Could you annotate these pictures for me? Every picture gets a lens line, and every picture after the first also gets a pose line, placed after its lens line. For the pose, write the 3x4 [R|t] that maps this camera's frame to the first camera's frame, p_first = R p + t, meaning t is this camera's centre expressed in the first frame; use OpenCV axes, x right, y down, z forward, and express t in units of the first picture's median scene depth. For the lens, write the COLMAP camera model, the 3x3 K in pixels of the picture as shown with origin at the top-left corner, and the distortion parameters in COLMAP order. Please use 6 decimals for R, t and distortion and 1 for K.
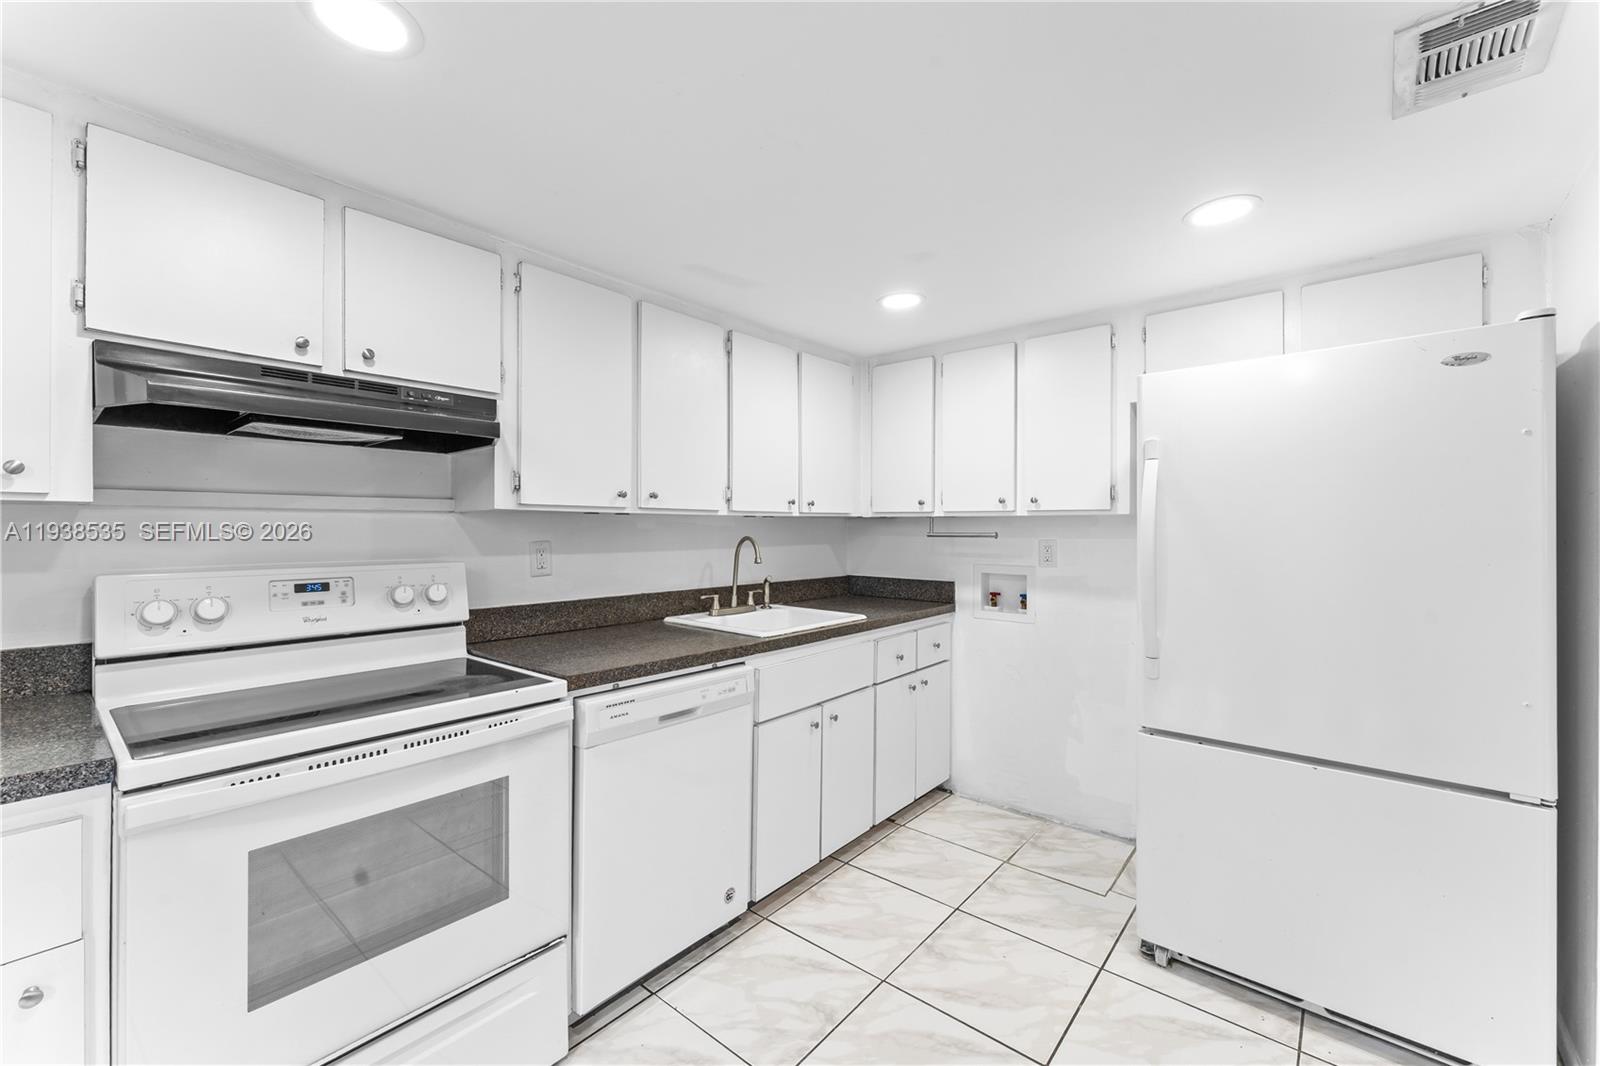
lens RADIAL K [[647.8, 0, 800.5], [0, 647.8, 521.9], [0, 0, 1]] dist [0.000564, -0.000101]
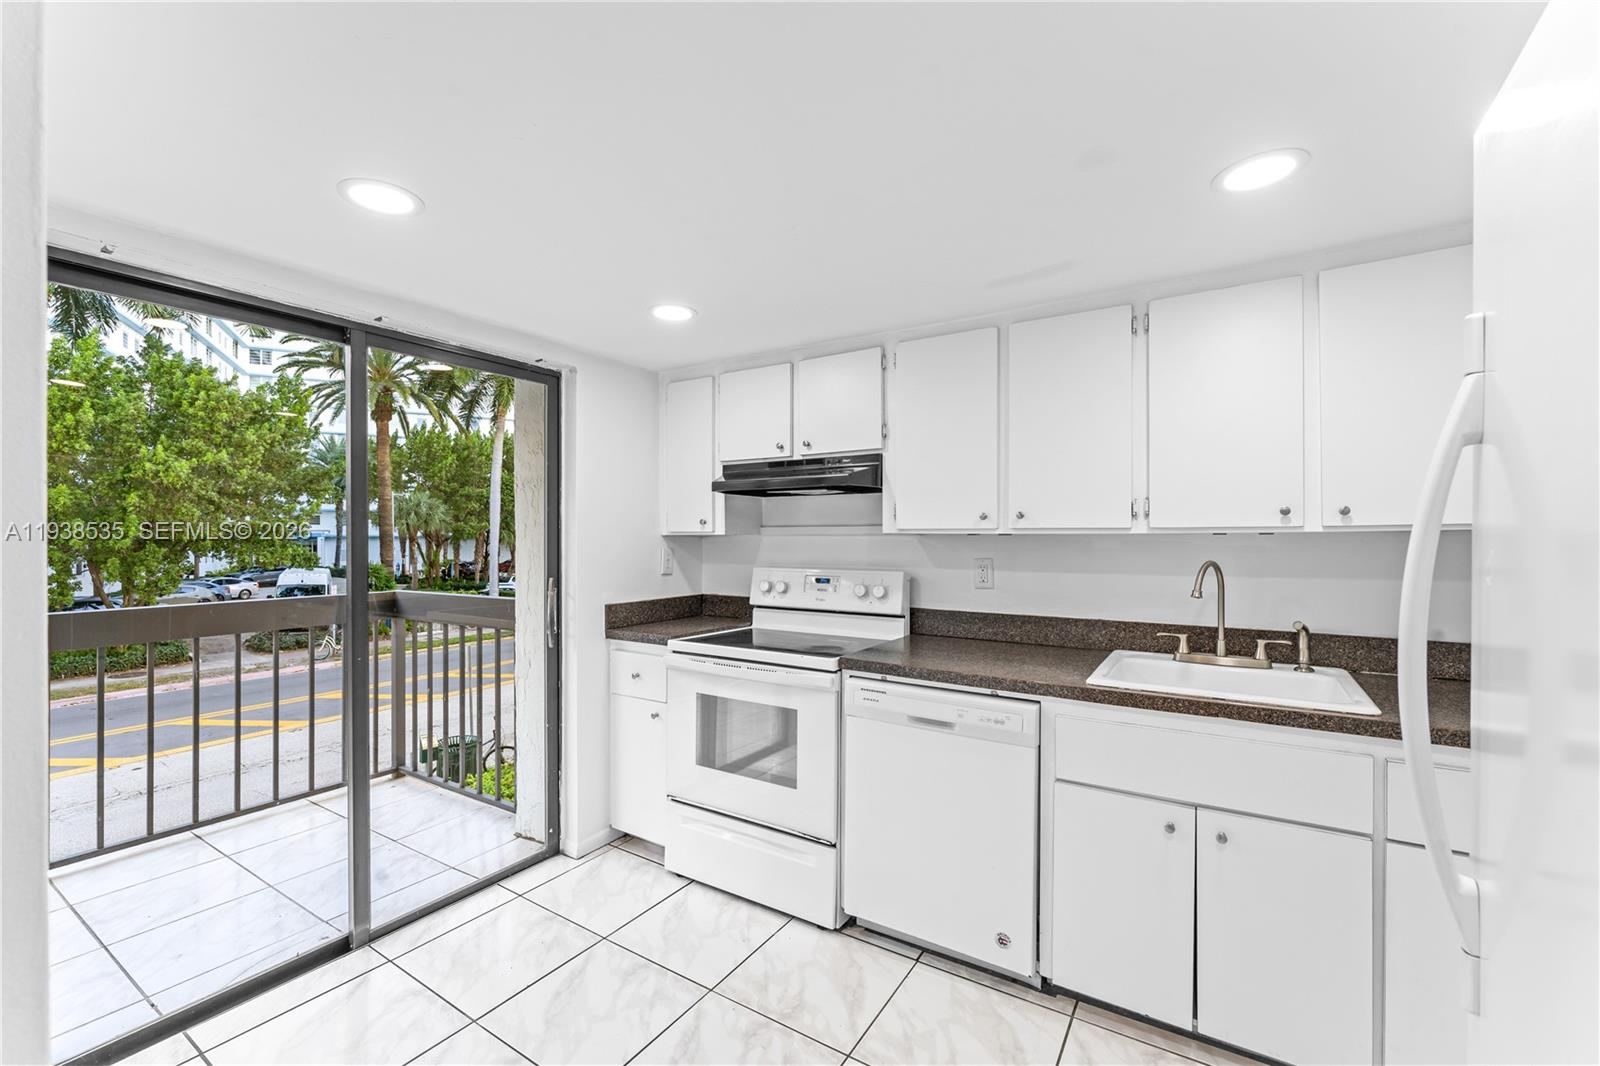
lens RADIAL K [[681.0, 0, 800.0], [0, 681.0, 533.0], [0, 0, 1]] dist [0.000748, -0.000004]
pose [[0.121531, -0.006251, -0.992568, 0.845526], [0.010435, 0.999933, -0.005019, -0.013771], [0.992533, -0.009747, 0.121588, 0.596278]]
